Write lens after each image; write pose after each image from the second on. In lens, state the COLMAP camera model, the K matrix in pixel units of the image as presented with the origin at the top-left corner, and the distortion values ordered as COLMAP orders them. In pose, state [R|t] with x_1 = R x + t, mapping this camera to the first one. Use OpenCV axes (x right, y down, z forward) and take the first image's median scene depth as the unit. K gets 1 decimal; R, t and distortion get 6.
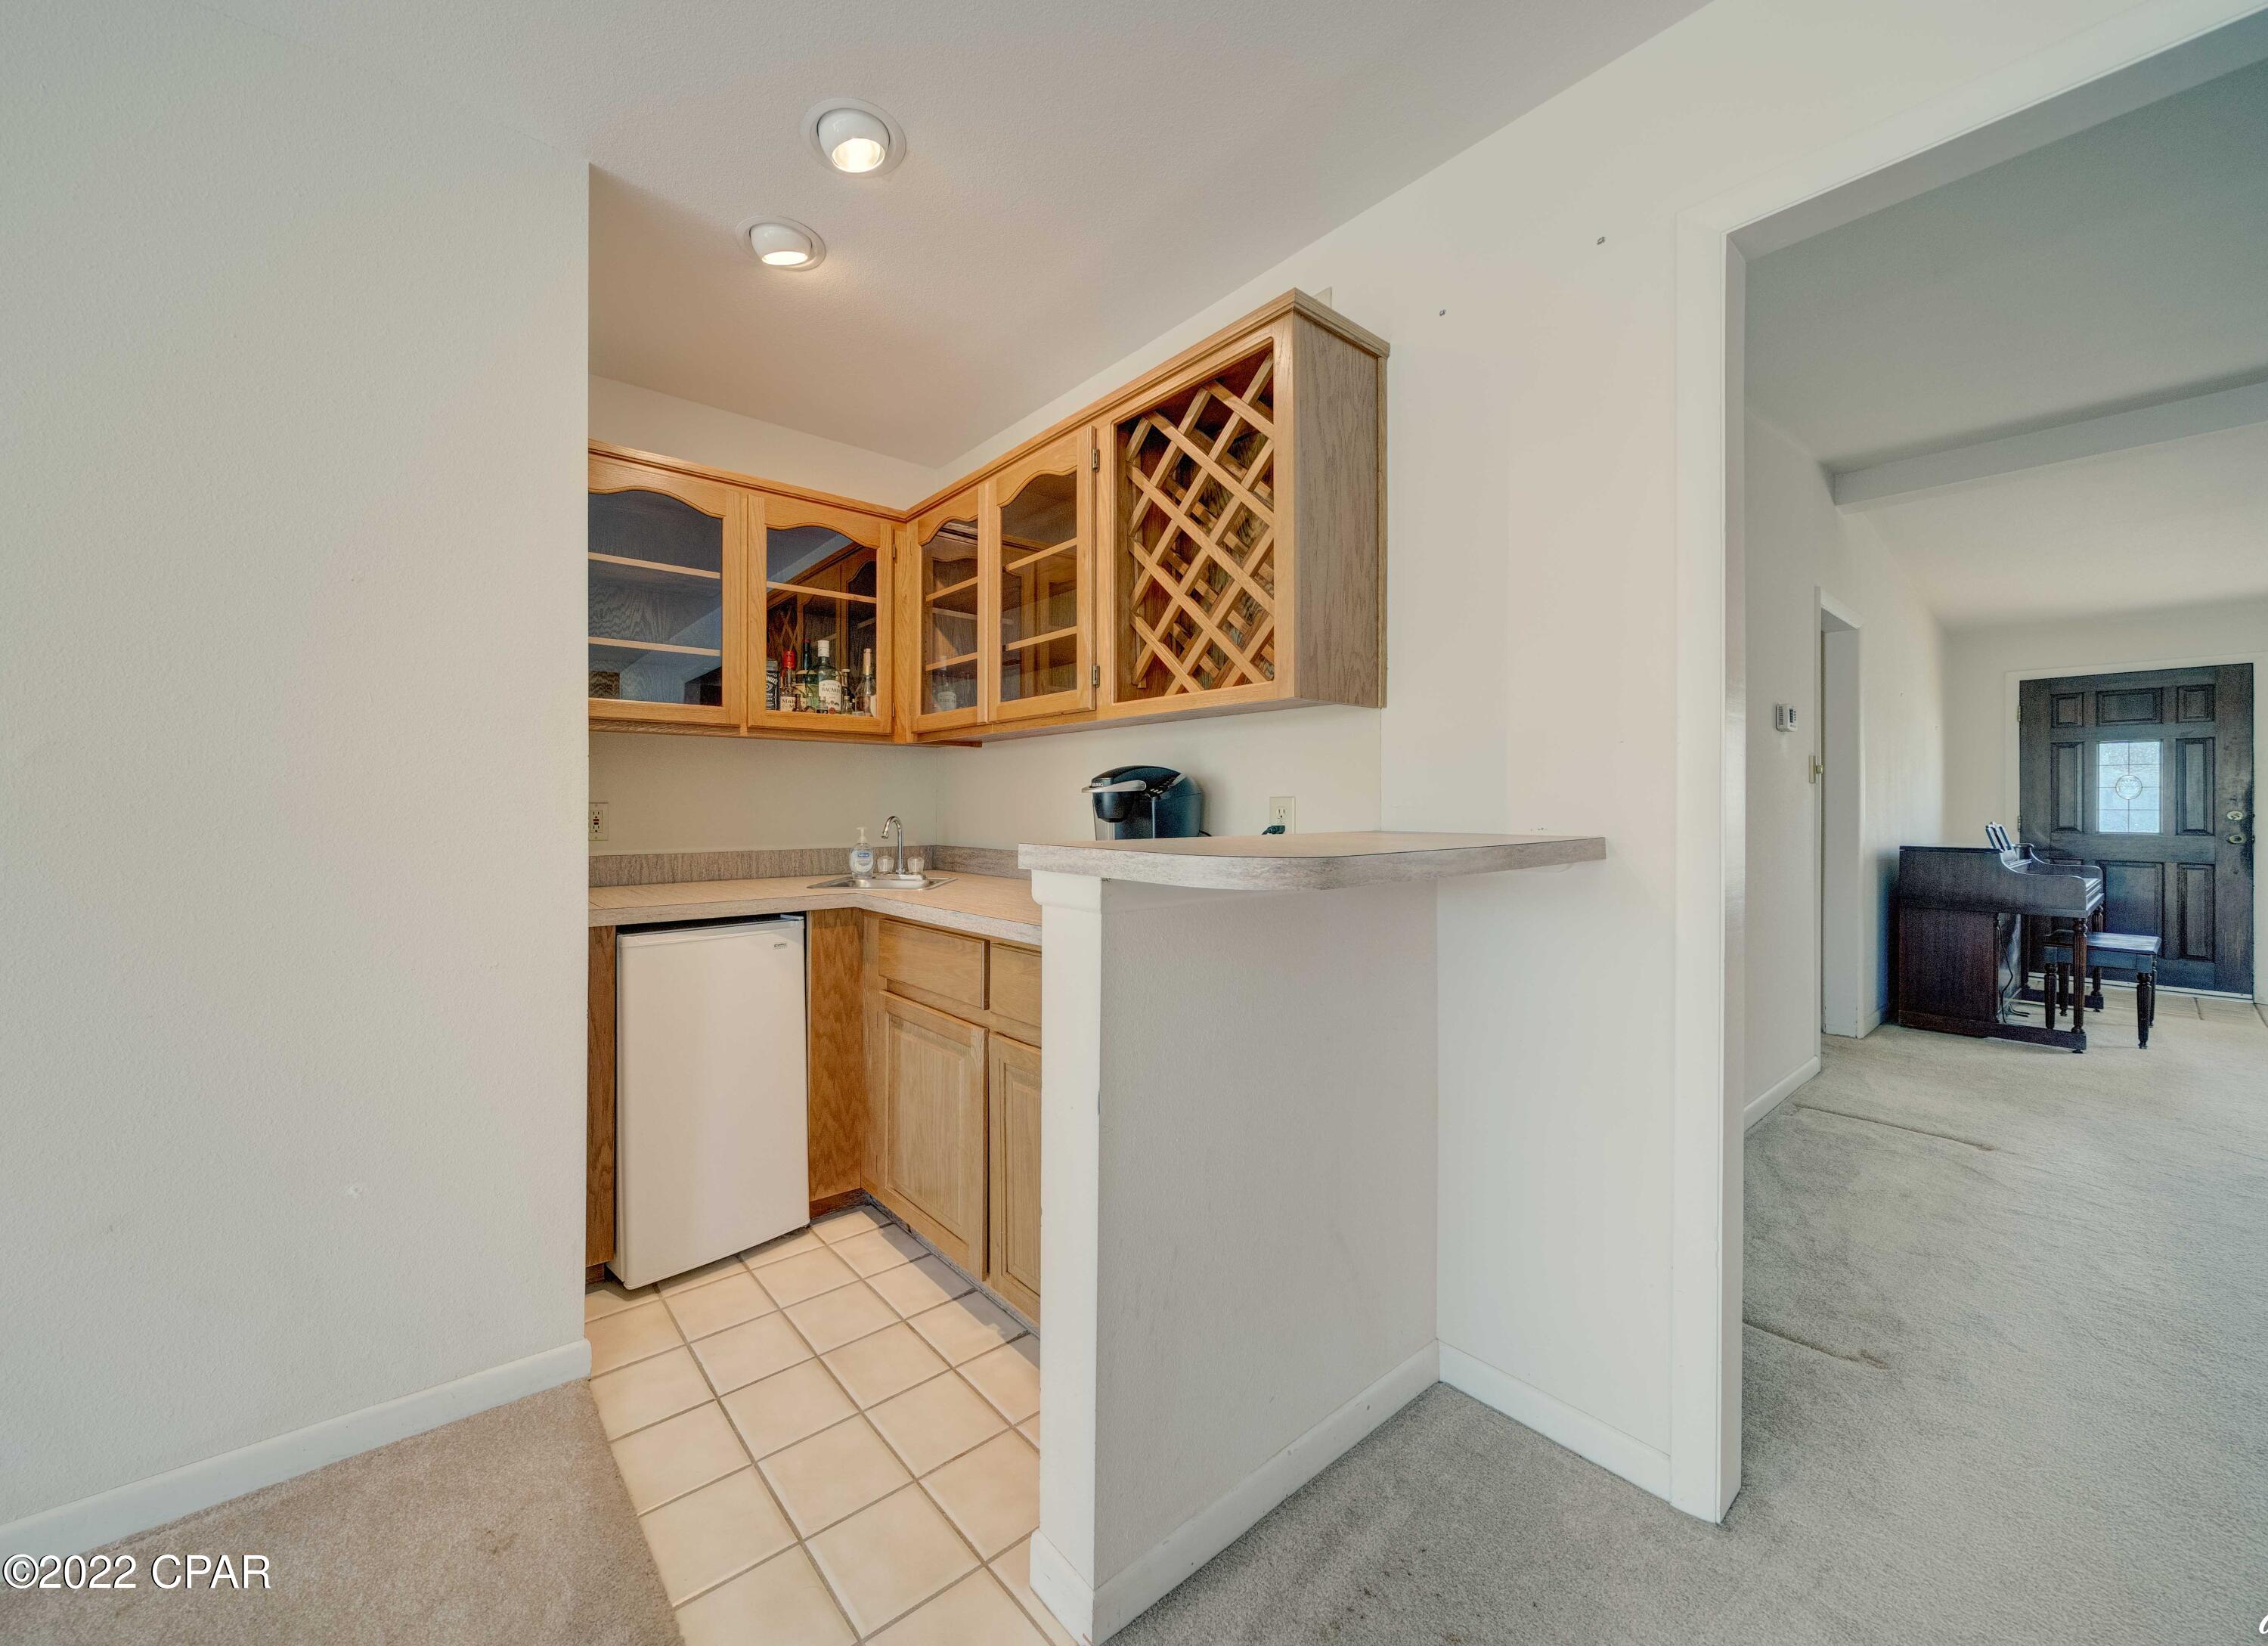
lens RADIAL K [[856.0, 0, 1035.5], [0, 856.0, 802.6], [0, 0, 1]] dist [-0.000912, 0.000266]
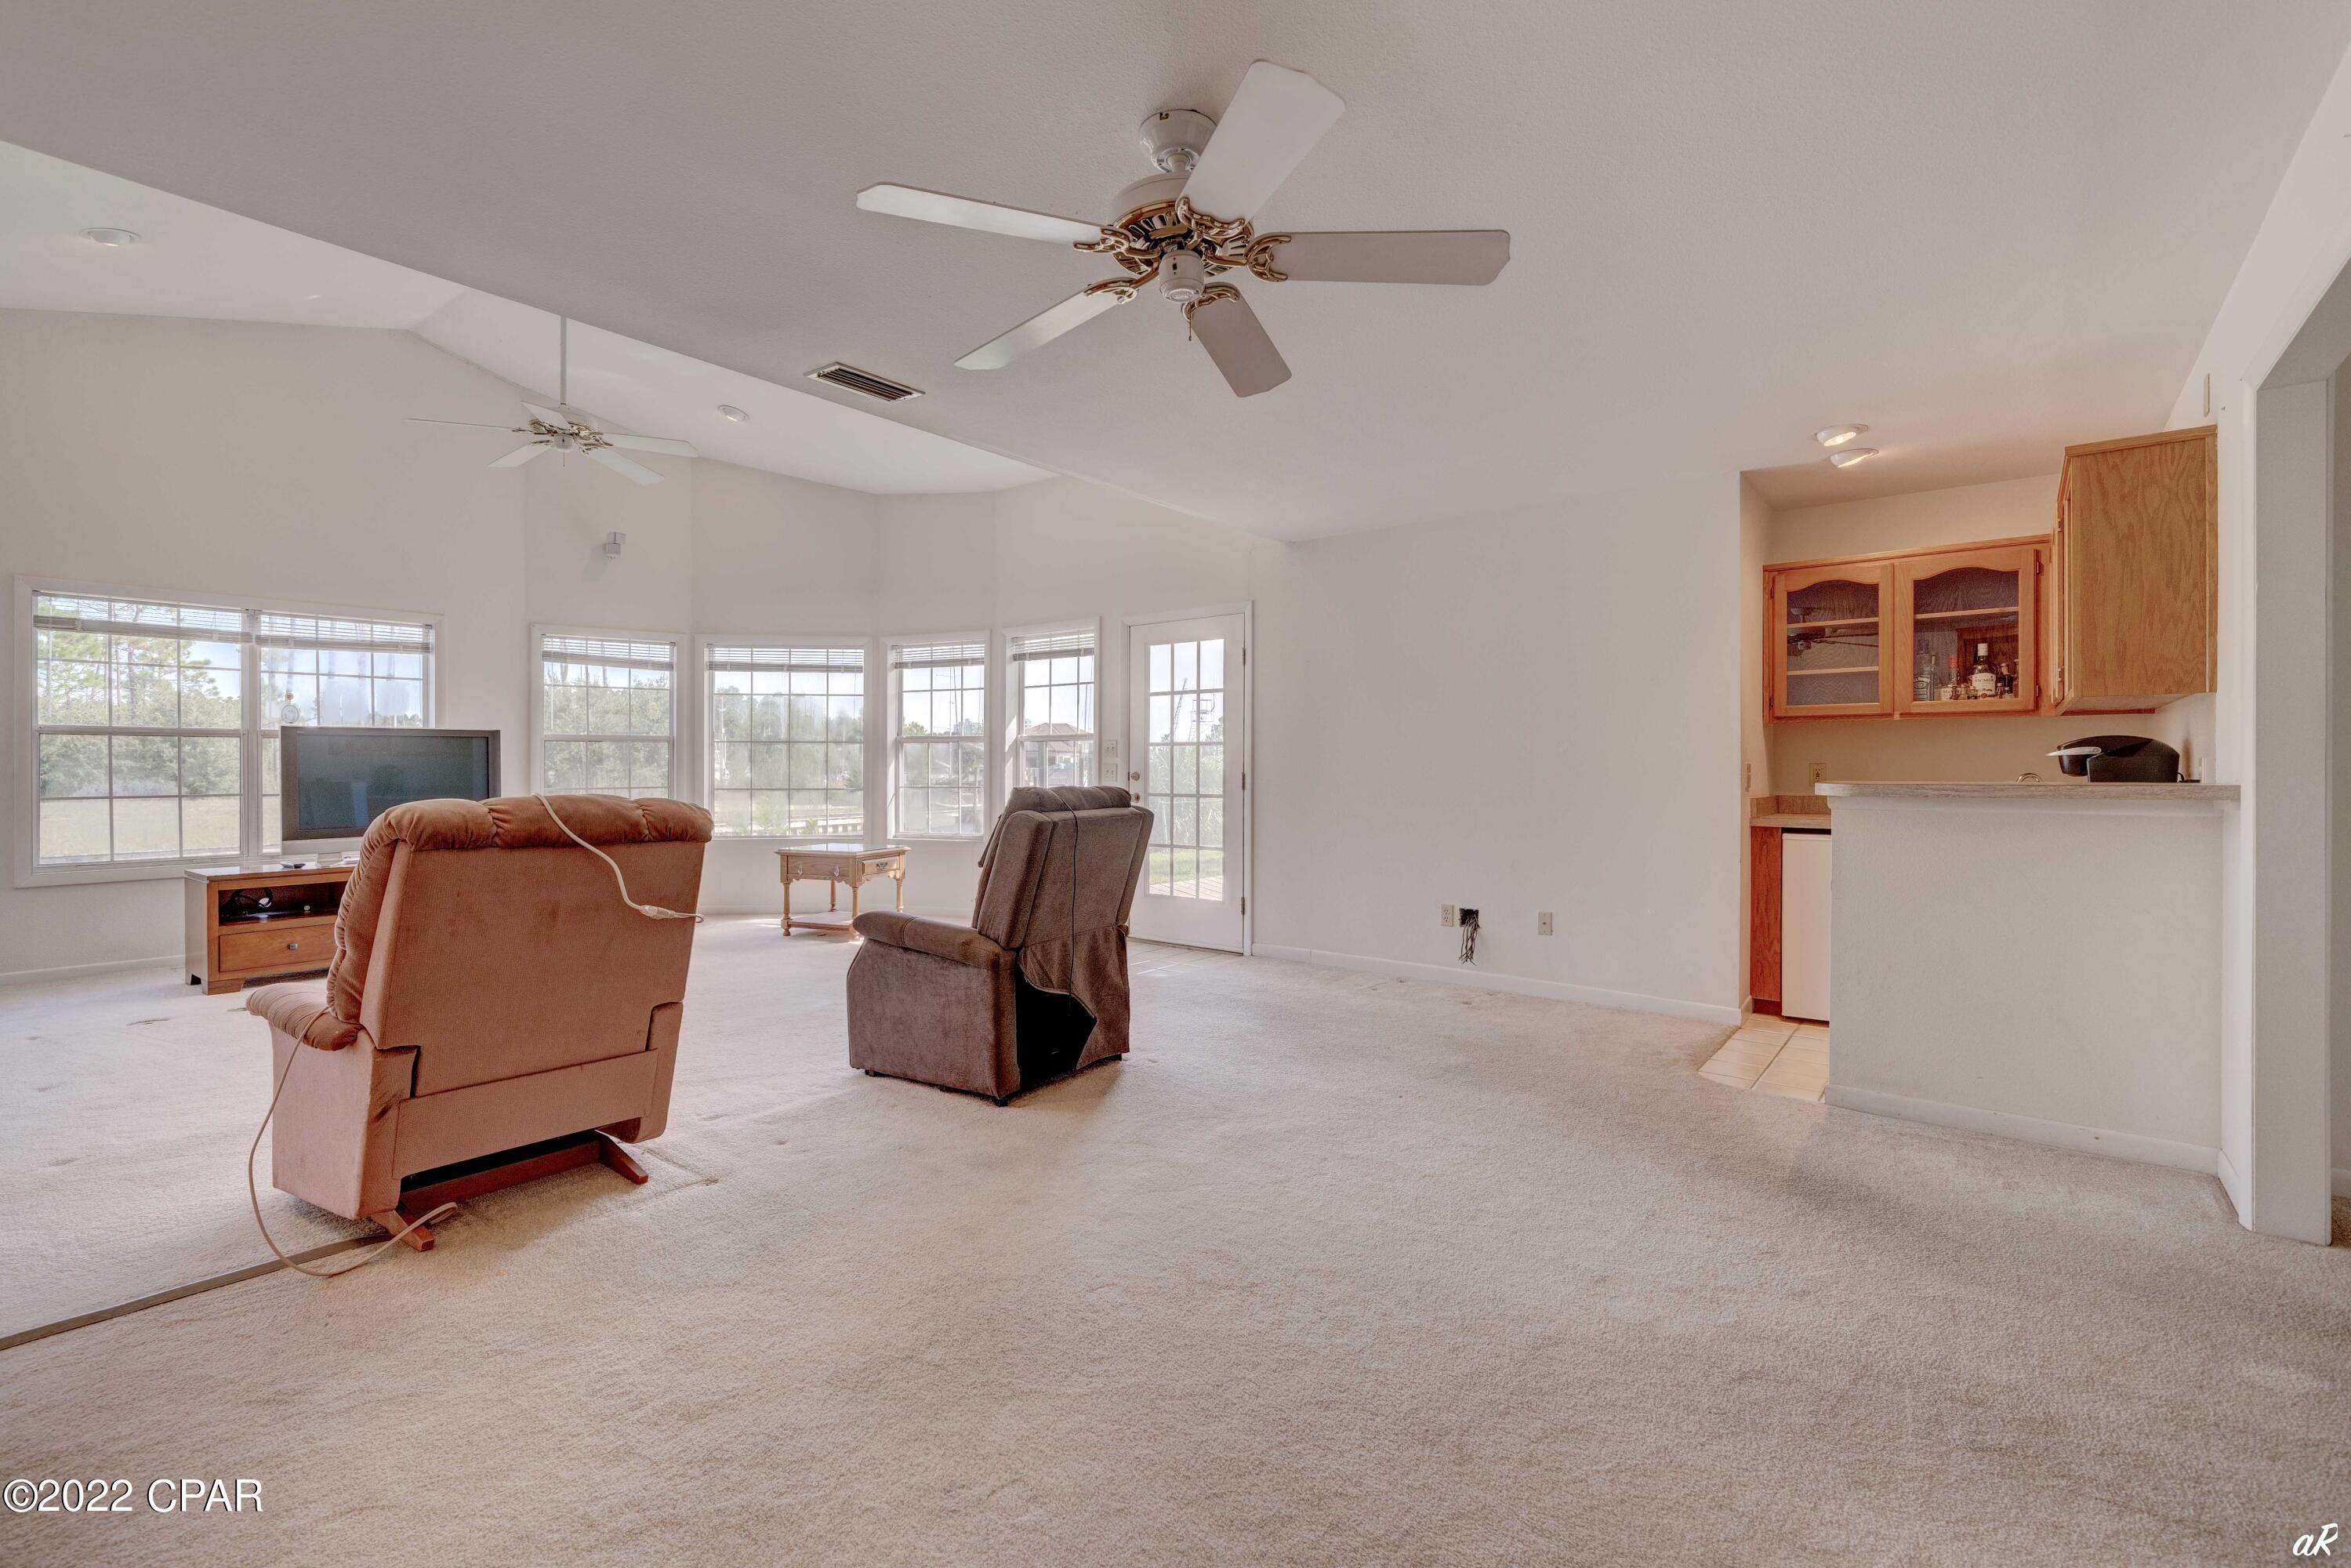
lens RADIAL K [[1017.9, 0, 1168.2], [0, 1017.9, 770.8], [0, 0, 1]] dist [-0.003827, -0.000020]
pose [[0.242636, 0.003200, -0.970112, 0.610134], [0.001247, 0.999993, 0.003610, 0.002736], [0.970117, -0.002085, 0.242630, -0.391700]]
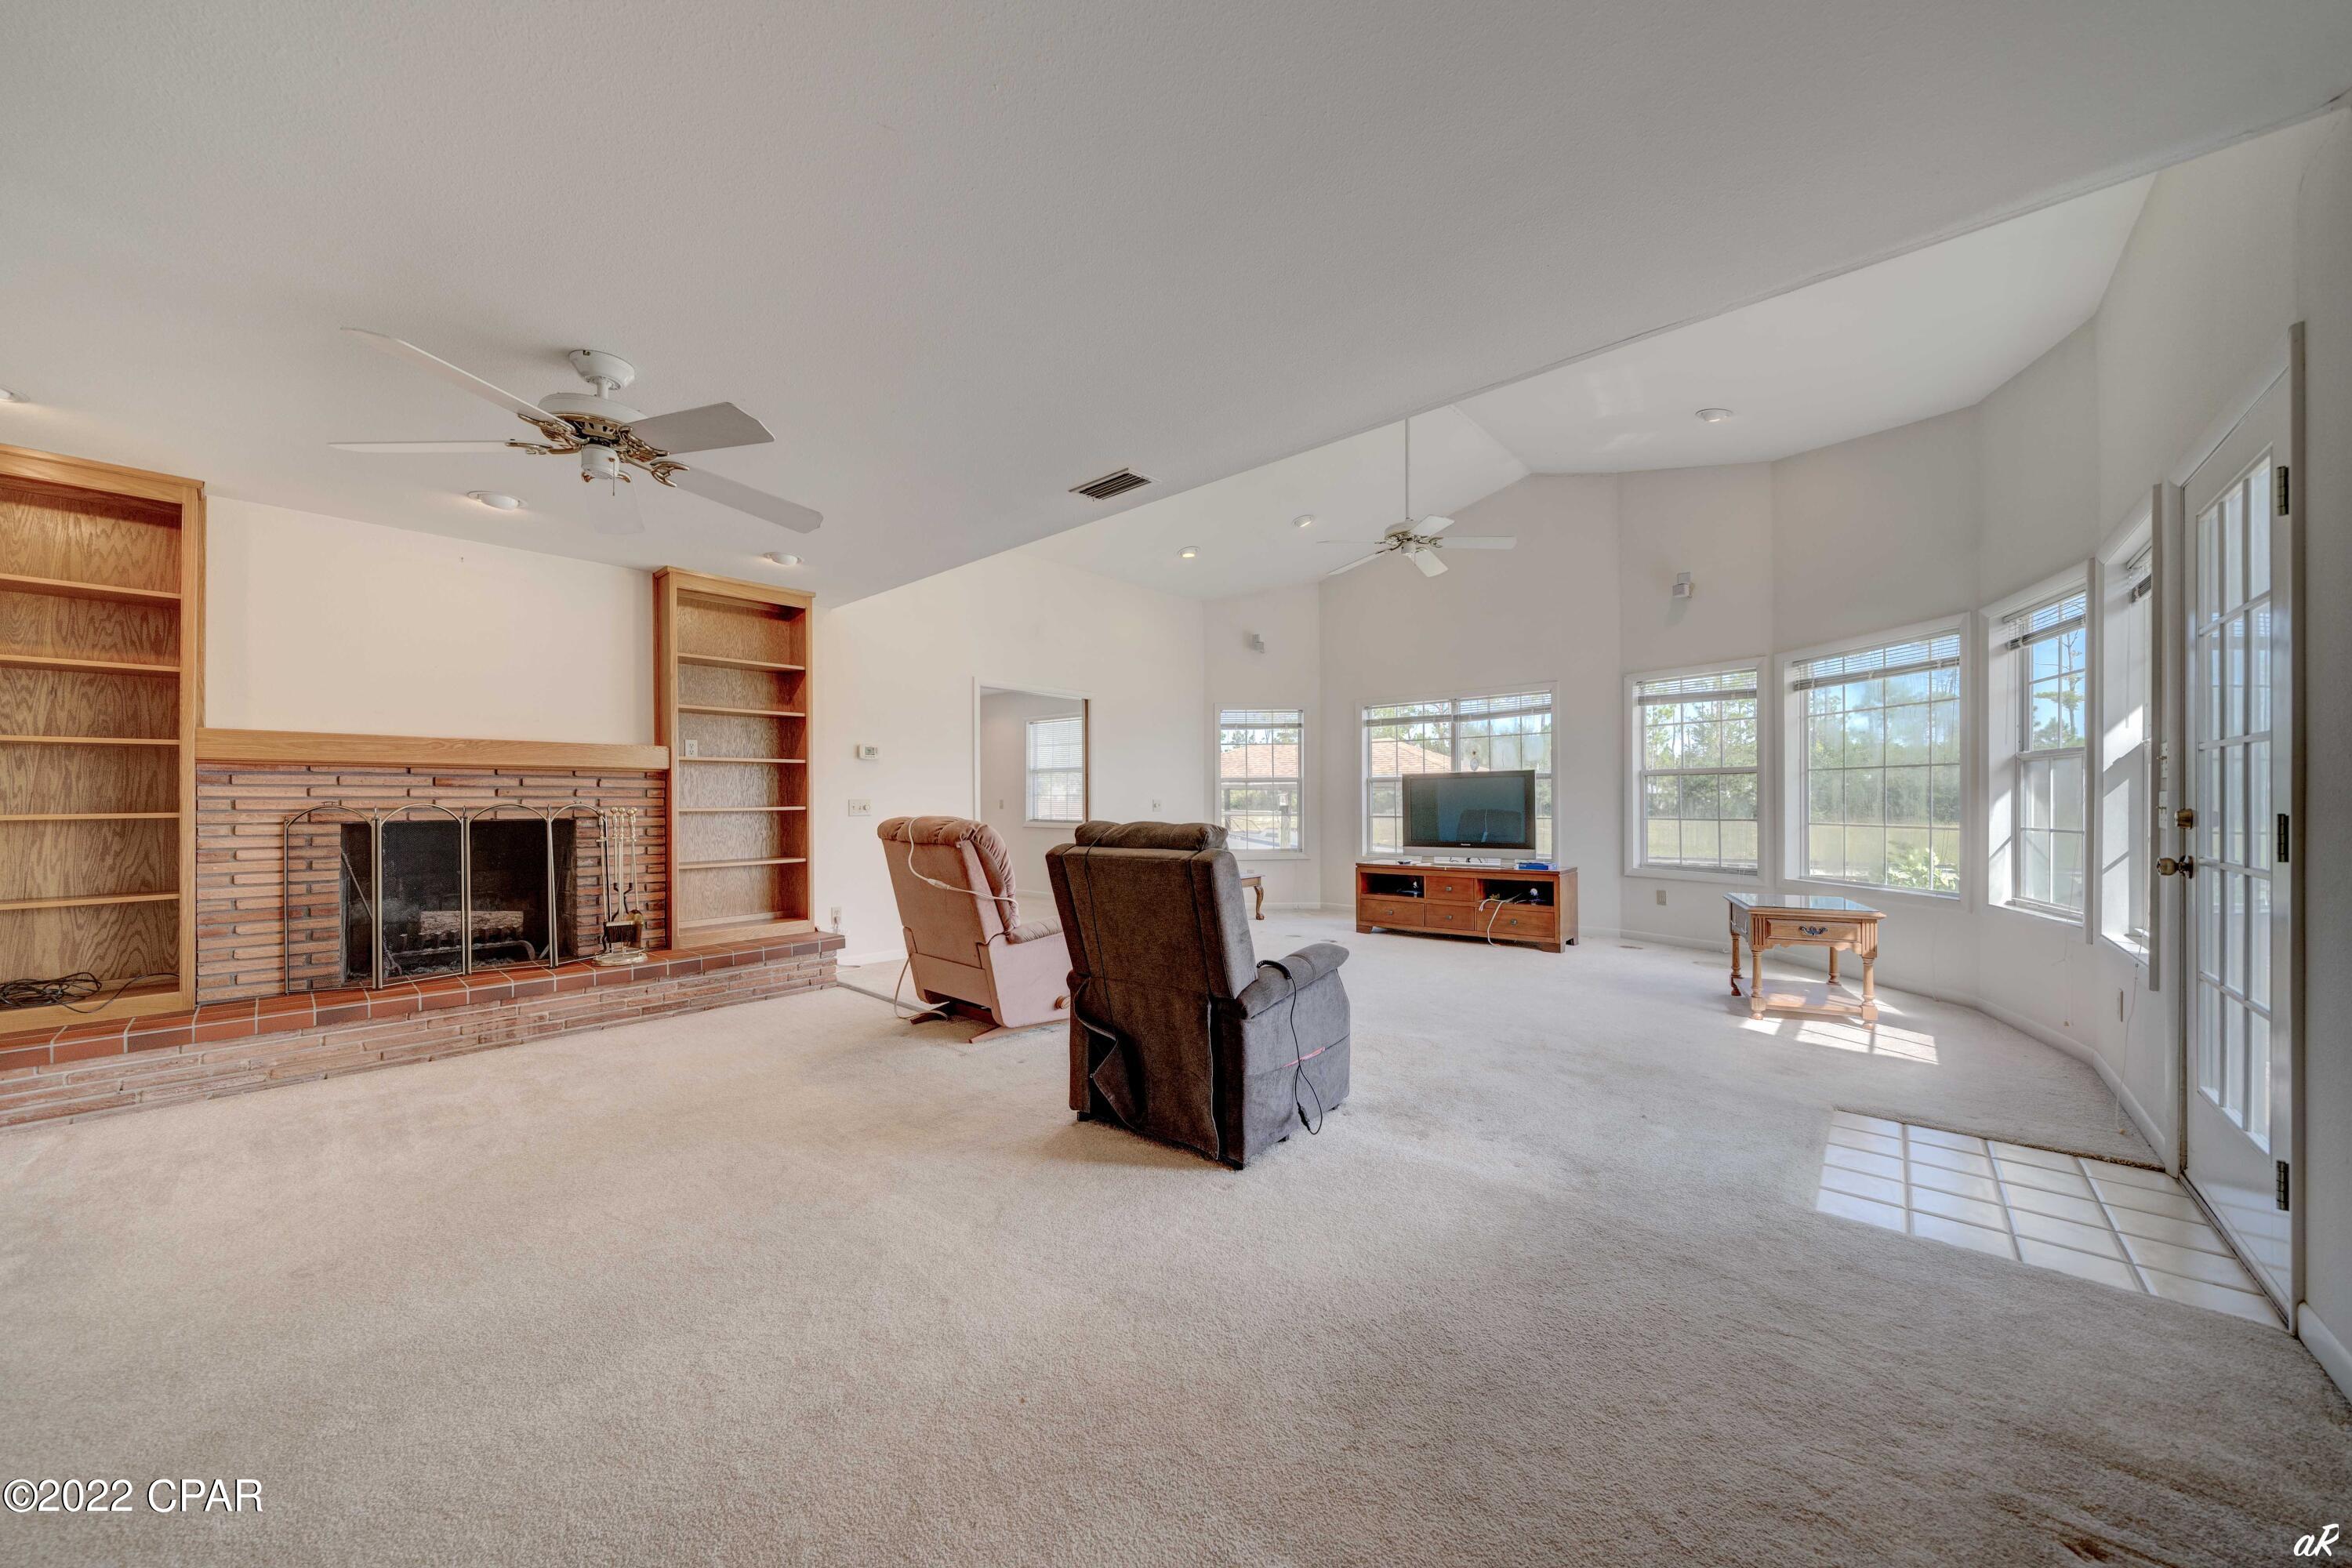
lens RADIAL K [[814.4, 0, 1172.6], [0, 814.4, 795.0], [0, 0, 1]] dist [-0.007727, -0.000014]
pose [[-0.983625, 0.000867, -0.180226, -0.069261], [0.002129, 0.999975, -0.006810, 0.002269], [0.180216, -0.007082, -0.983602, 0.279451]]
